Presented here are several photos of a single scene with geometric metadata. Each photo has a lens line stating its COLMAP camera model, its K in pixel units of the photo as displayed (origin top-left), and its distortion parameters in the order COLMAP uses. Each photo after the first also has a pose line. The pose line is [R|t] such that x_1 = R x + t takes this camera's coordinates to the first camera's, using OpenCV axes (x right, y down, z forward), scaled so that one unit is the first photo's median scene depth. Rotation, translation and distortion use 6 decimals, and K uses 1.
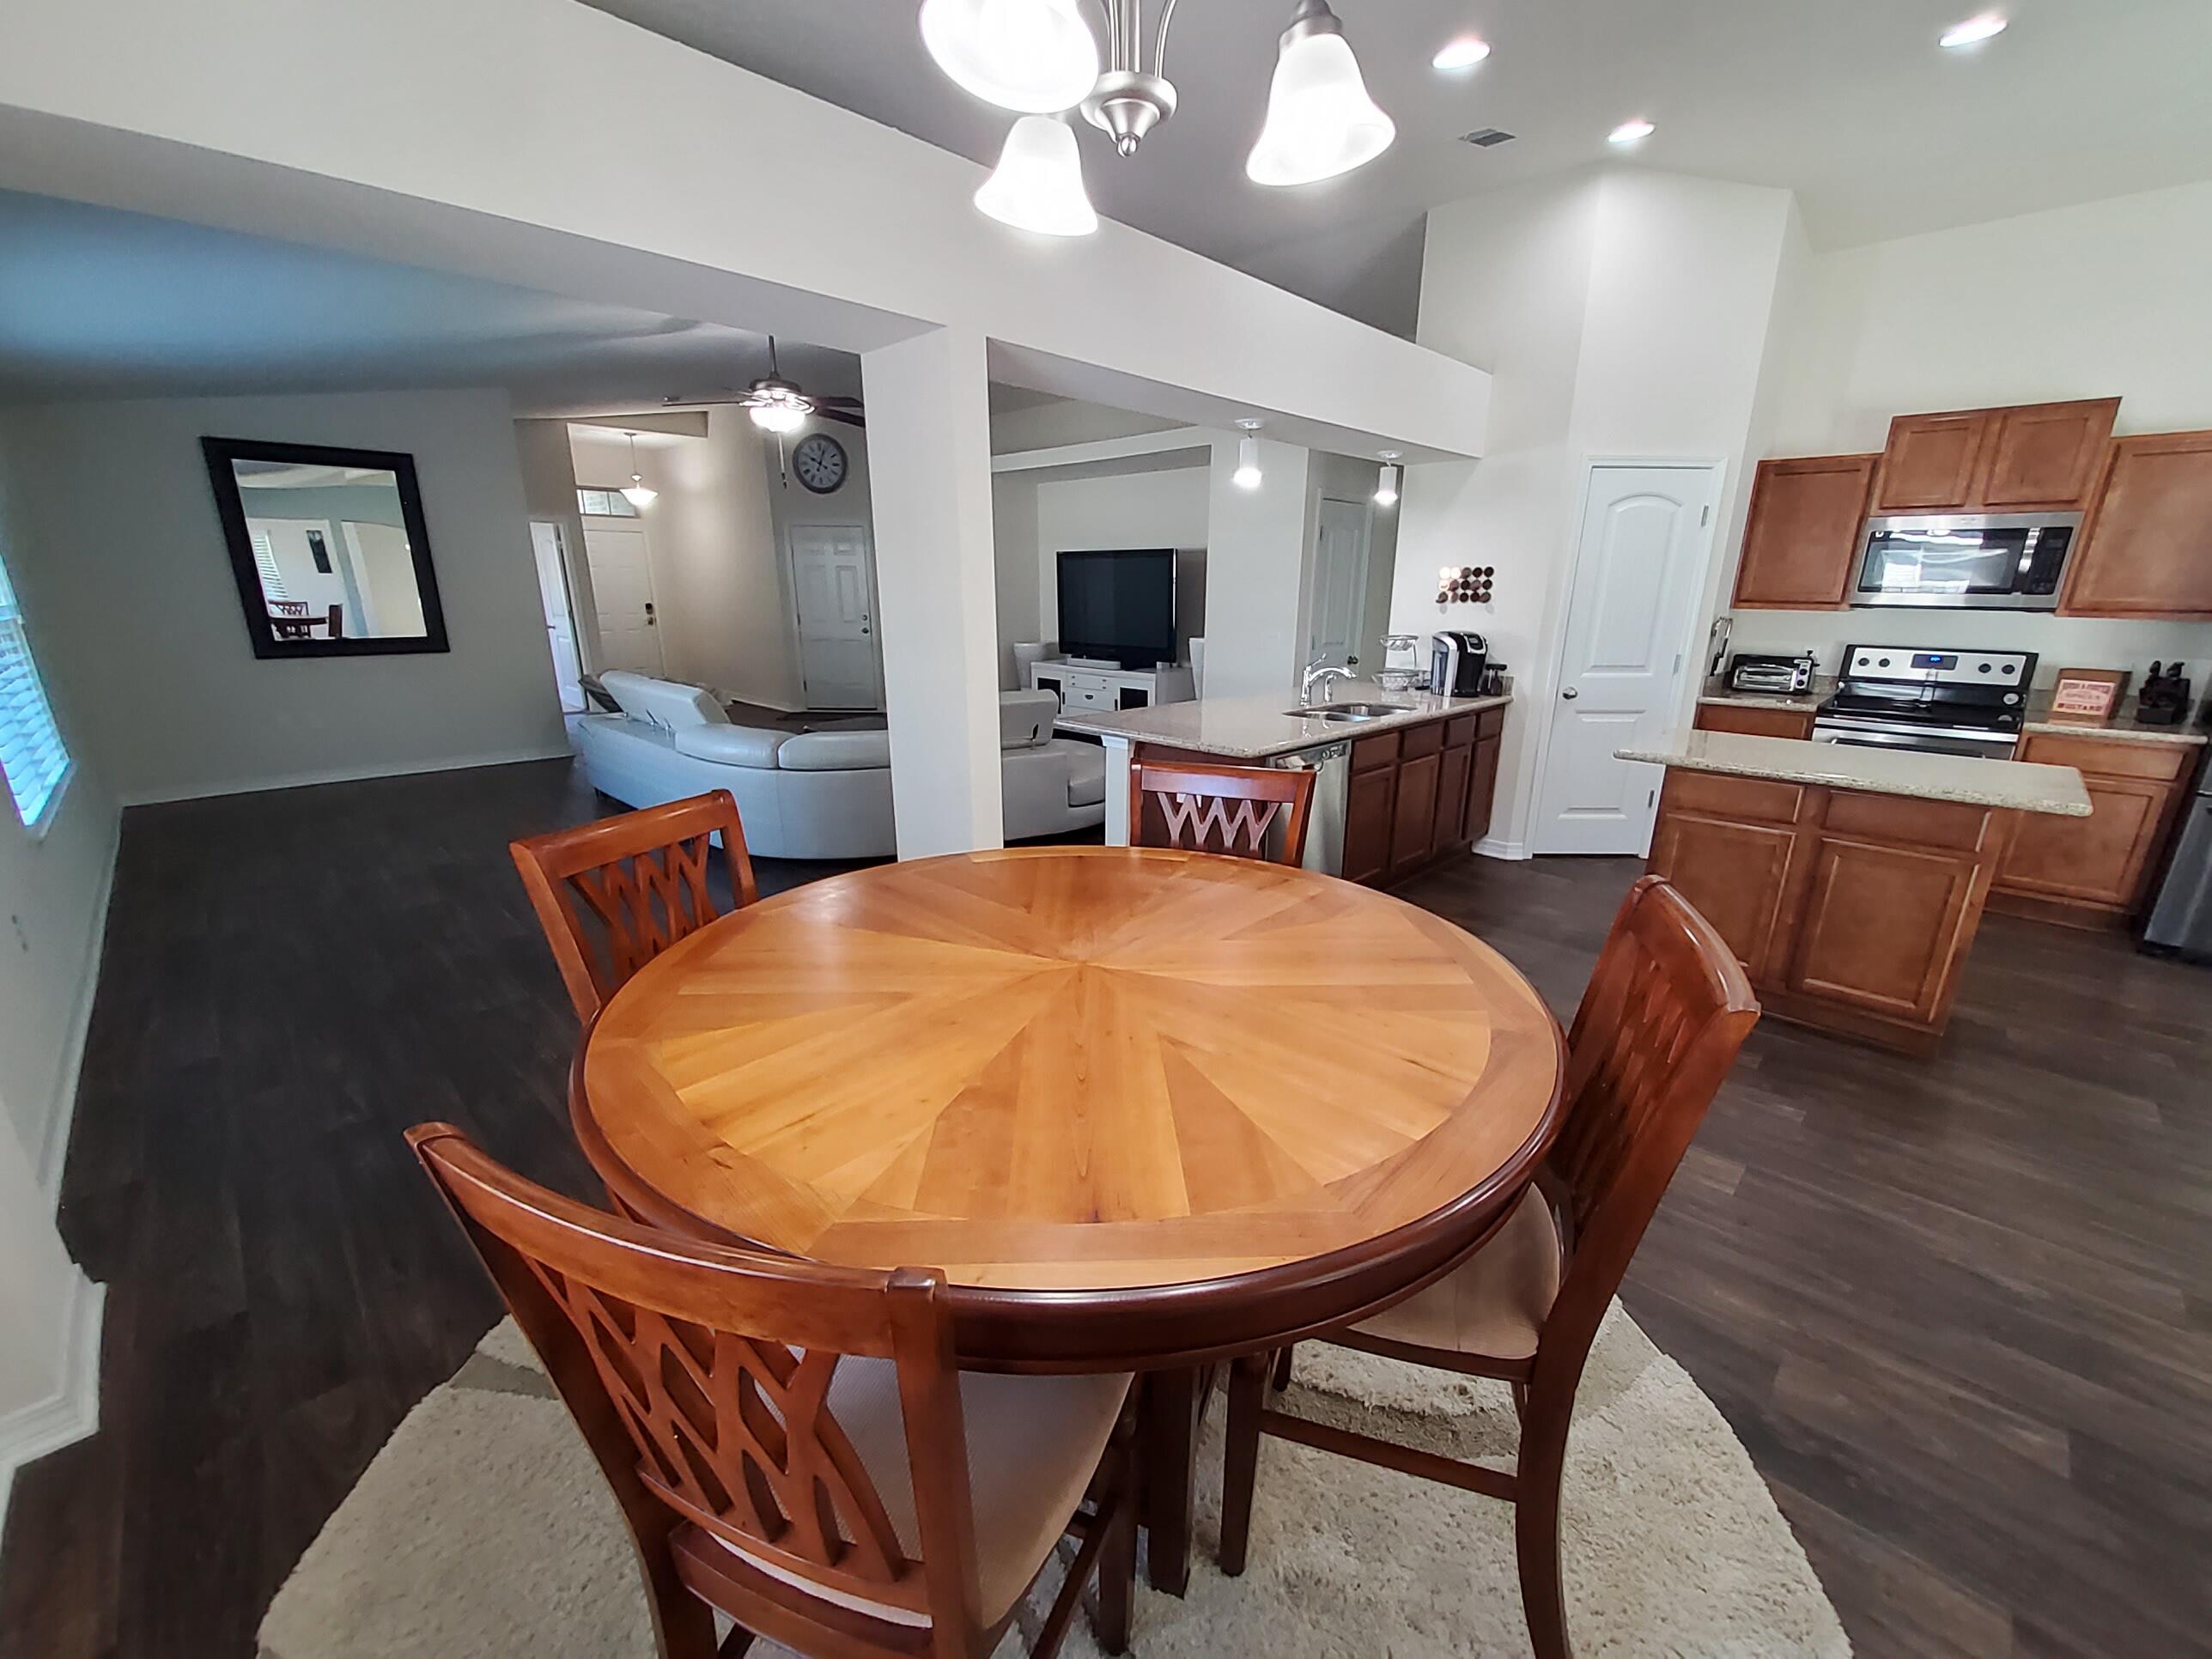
lens RADIAL K [[890.1, 0, 1116.6], [0, 890.1, 868.4], [0, 0, 1]] dist [-0.002155, -0.000309]
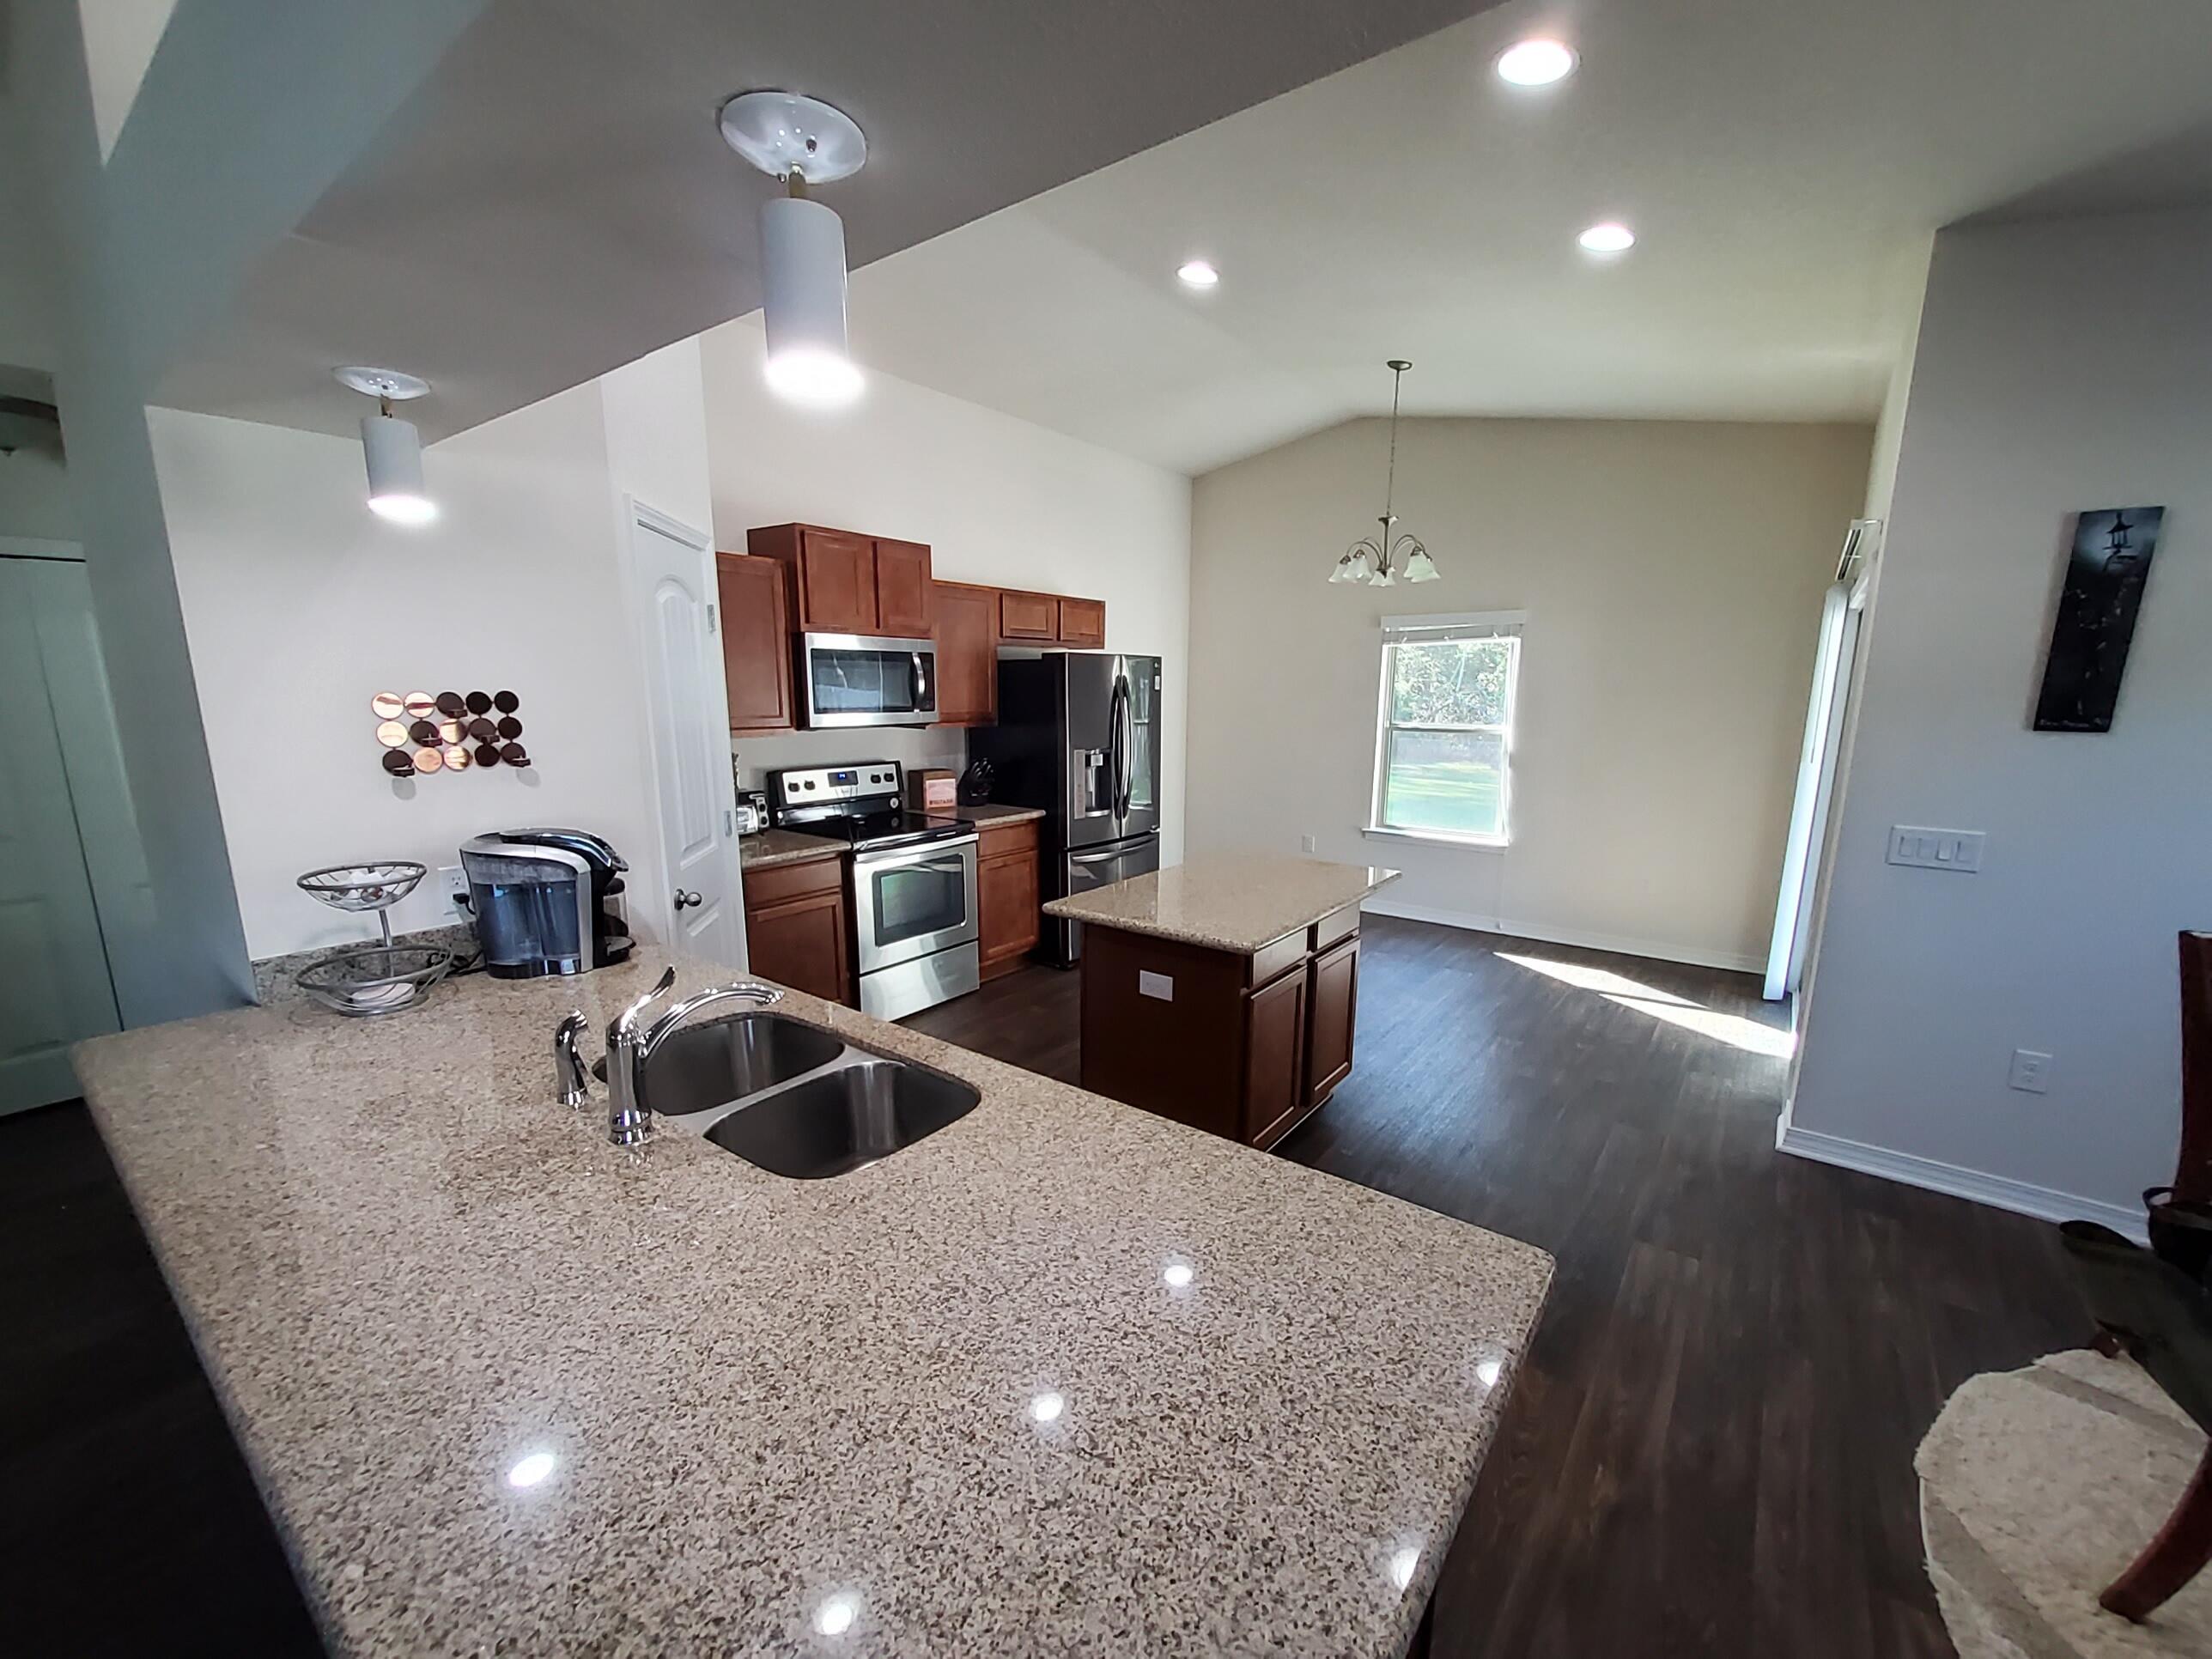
lens RADIAL K [[896.9, 0, 1117.9], [0, 896.9, 863.4], [0, 0, 1]] dist [-0.001622, -0.000125]
pose [[-0.125961, -0.203919, 0.970851, -0.094065], [0.292866, 0.927384, 0.232786, -0.270087], [-0.947820, 0.313651, -0.057093, 0.748888]]
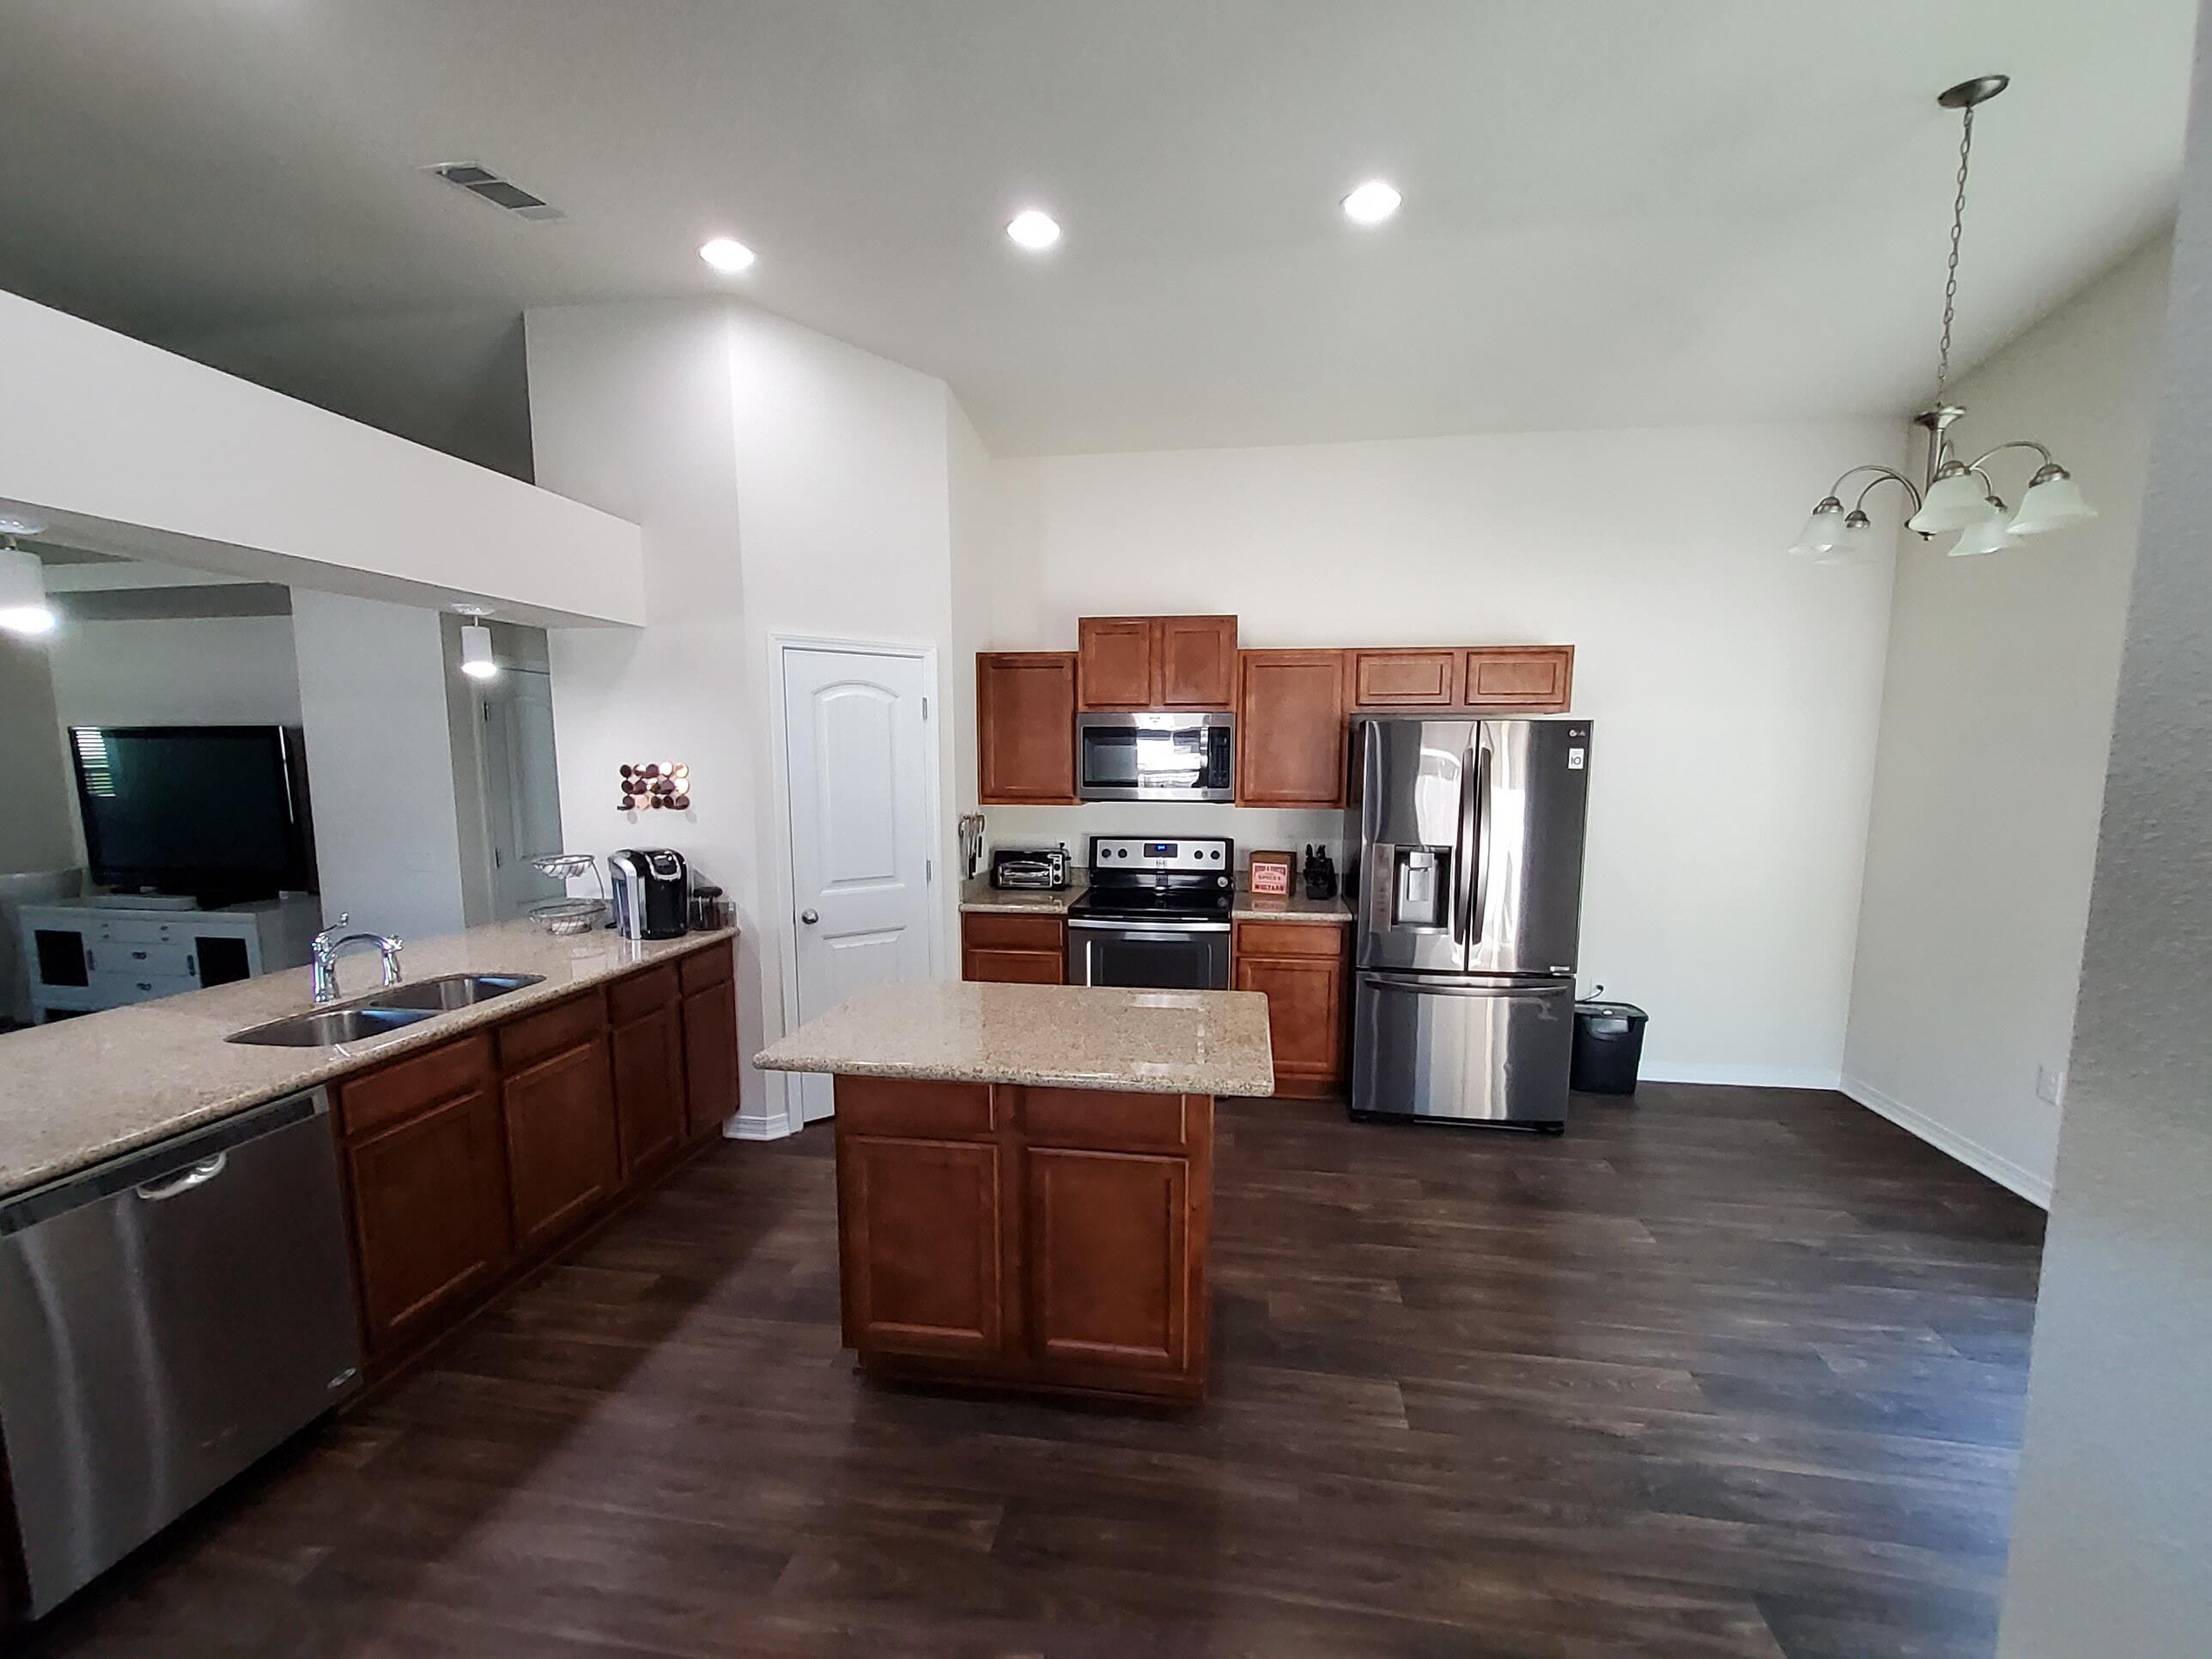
lens RADIAL K [[896.9, 0, 1117.9], [0, 896.9, 863.4], [0, 0, 1]] dist [-0.001622, -0.000125]
pose [[0.810364, -0.074469, 0.581175, 0.270449], [0.180264, 0.975468, -0.126360, -0.092337], [-0.557508, 0.207162, 0.803908, 0.196868]]
